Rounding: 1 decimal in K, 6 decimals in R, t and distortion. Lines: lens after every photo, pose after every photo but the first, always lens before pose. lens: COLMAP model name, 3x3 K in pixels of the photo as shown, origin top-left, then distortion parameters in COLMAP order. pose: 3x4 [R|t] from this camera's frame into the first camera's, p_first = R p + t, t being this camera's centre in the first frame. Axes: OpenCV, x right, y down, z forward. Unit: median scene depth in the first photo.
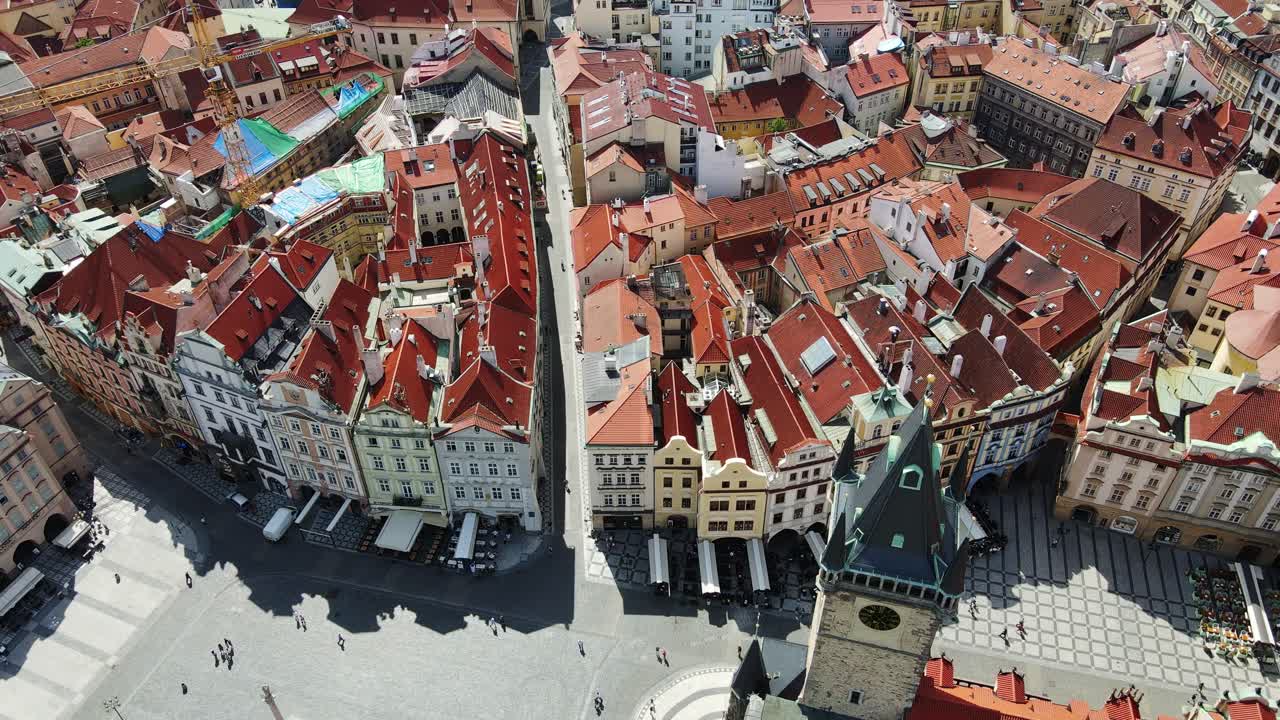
lens RADIAL K [[944.6, 0, 640.0], [0, 944.6, 360.0], [0, 0, 1]] dist [0.008716, -0.000134]
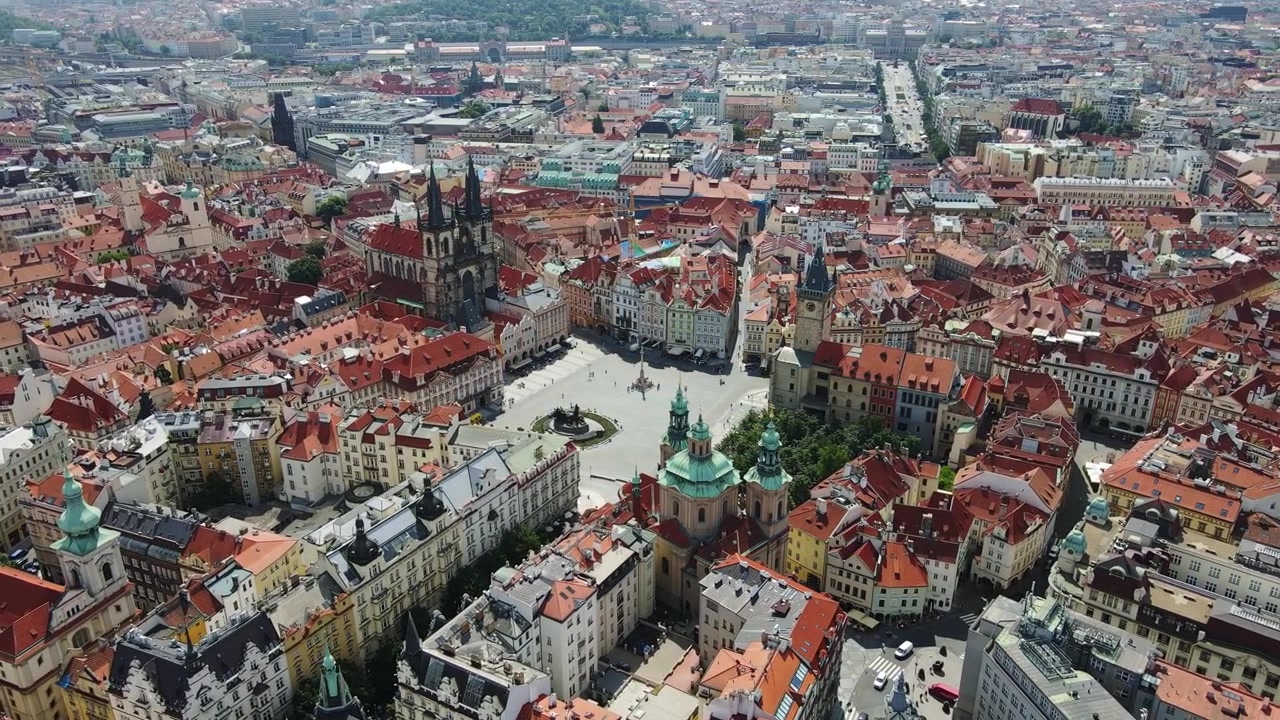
lens RADIAL K [[981.5, 0, 640.0], [0, 981.5, 360.0], [0, 0, 1]] dist [-0.003831, -0.000349]
pose [[0.970655, 0.101951, -0.217796, 0.236164], [-0.170540, 0.930373, -0.324534, 0.962946], [0.169545, 0.352154, 0.920458, -1.416162]]
